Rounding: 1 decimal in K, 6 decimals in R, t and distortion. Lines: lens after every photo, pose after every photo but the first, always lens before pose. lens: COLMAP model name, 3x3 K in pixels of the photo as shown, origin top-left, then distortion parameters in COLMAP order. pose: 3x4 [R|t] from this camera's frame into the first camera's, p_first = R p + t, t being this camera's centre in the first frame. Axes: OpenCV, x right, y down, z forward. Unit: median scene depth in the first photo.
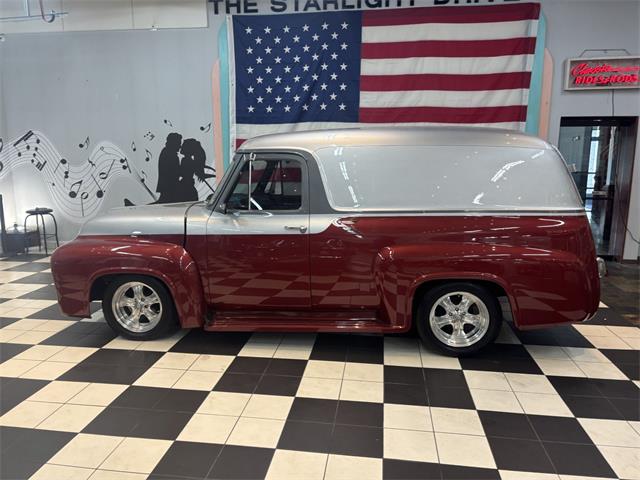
lens RADIAL K [[485.9, 0, 320.0], [0, 485.9, 240.0], [0, 0, 1]] dist [0.043190, -0.057042]
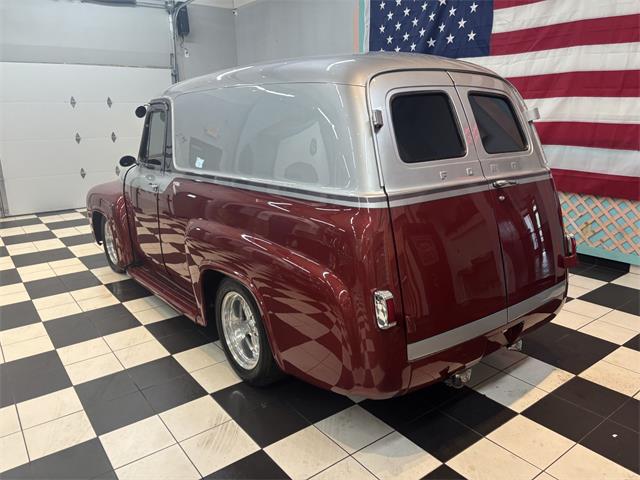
lens RADIAL K [[485.9, 0, 320.0], [0, 485.9, 240.0], [0, 0, 1]] dist [0.043190, -0.057042]
pose [[0.704319, 0.161633, -0.691238, 0.452688], [-0.104958, 0.986742, 0.123787, -0.035994], [0.702082, -0.014635, 0.711946, 0.308983]]
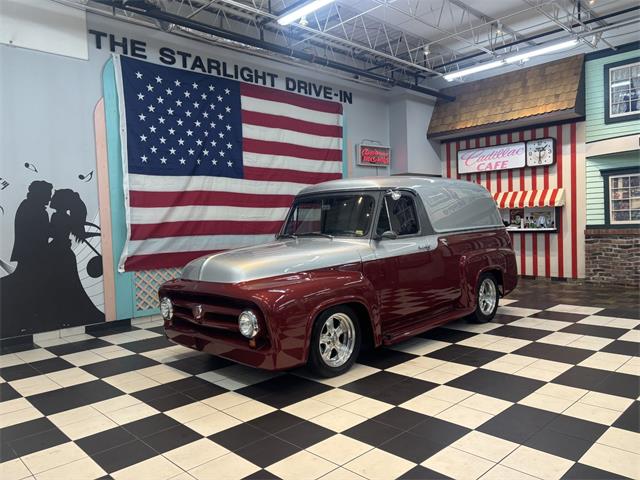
lens RADIAL K [[479.1, 0, 322.4], [0, 479.1, 253.2], [0, 0, 1]] dist [0.008311, -0.002604]
pose [[0.609950, -0.070066, 0.789337, -0.678817], [0.172745, 0.983885, -0.046151, 0.002319], [-0.773382, 0.164504, 0.612224, 0.237281]]
